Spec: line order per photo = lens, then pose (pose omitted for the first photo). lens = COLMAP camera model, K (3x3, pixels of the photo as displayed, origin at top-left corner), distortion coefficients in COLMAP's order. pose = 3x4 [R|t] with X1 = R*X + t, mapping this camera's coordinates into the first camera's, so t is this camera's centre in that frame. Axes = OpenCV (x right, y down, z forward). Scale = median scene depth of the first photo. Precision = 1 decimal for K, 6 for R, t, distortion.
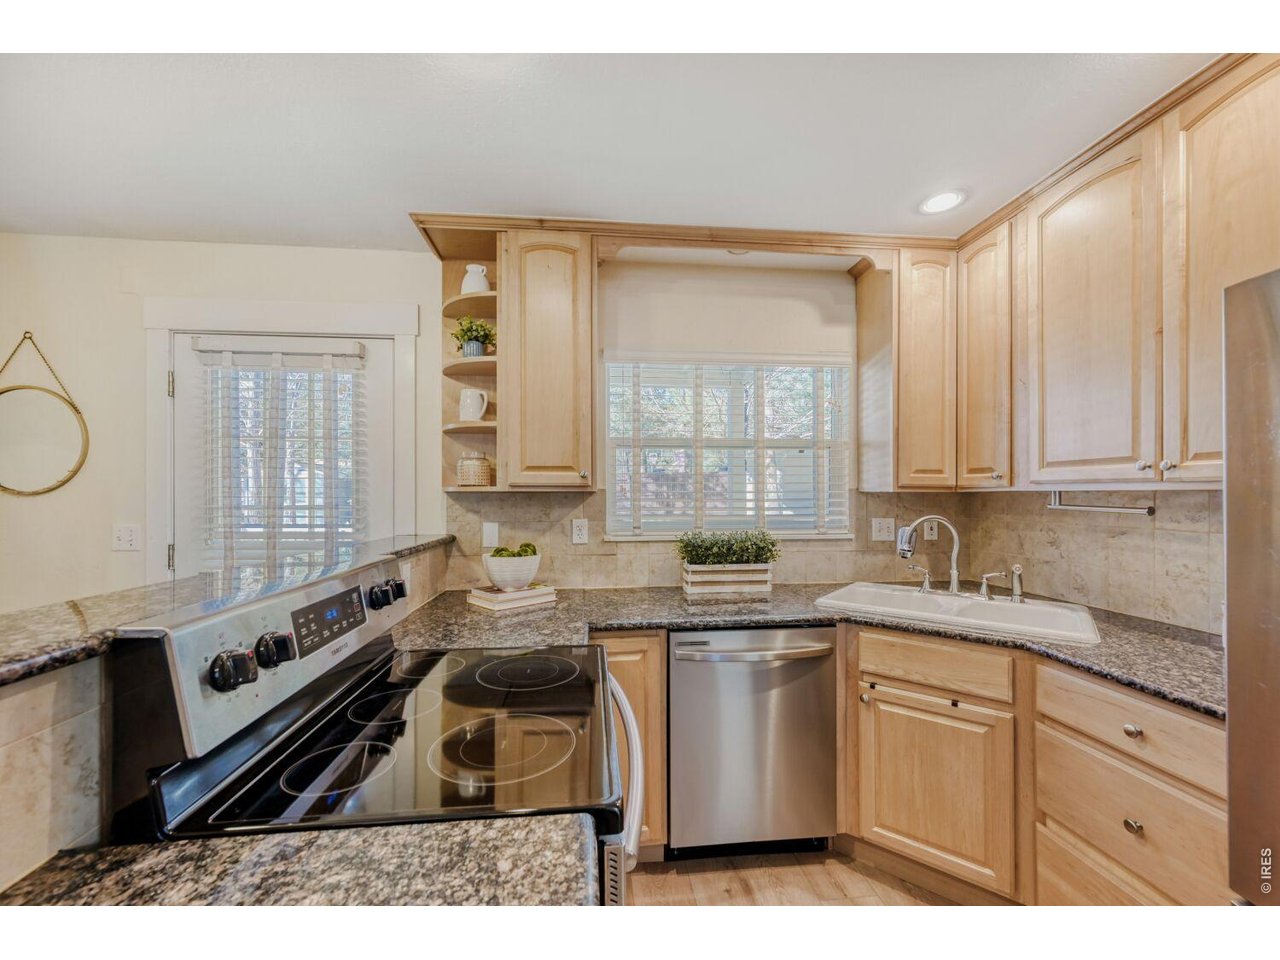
lens RADIAL K [[509.4, 0, 645.4], [0, 509.4, 496.6], [0, 0, 1]] dist [0.000275, 0.000029]
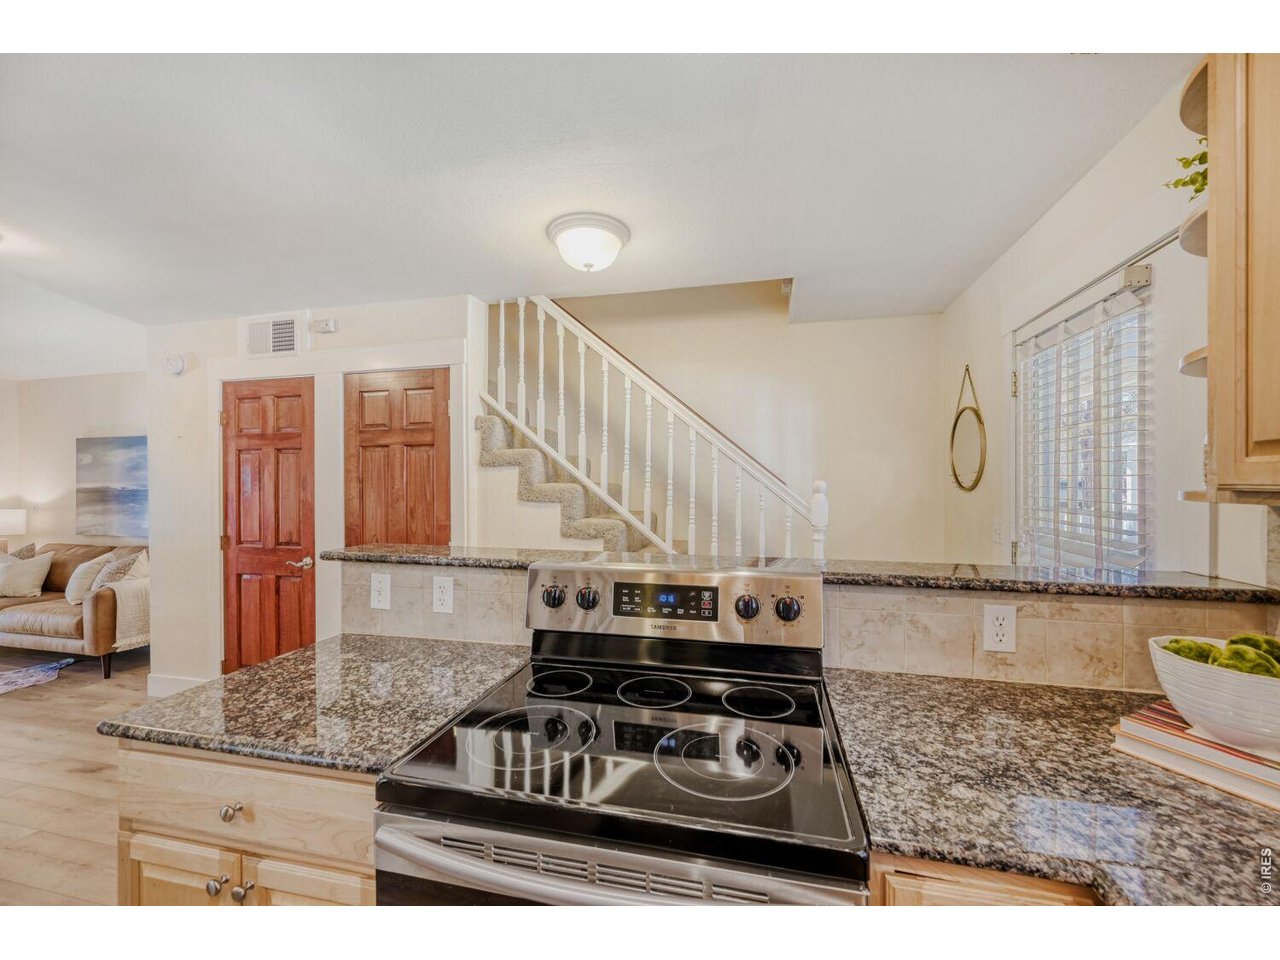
lens RADIAL K [[509.4, 0, 645.4], [0, 509.4, 496.6], [0, 0, 1]] dist [0.000275, 0.000029]
pose [[-0.345068, 0.026891, -0.938192, 0.412156], [0.001556, 0.999605, 0.028079, -0.041427], [0.938576, 0.008229, -0.344974, 0.983202]]
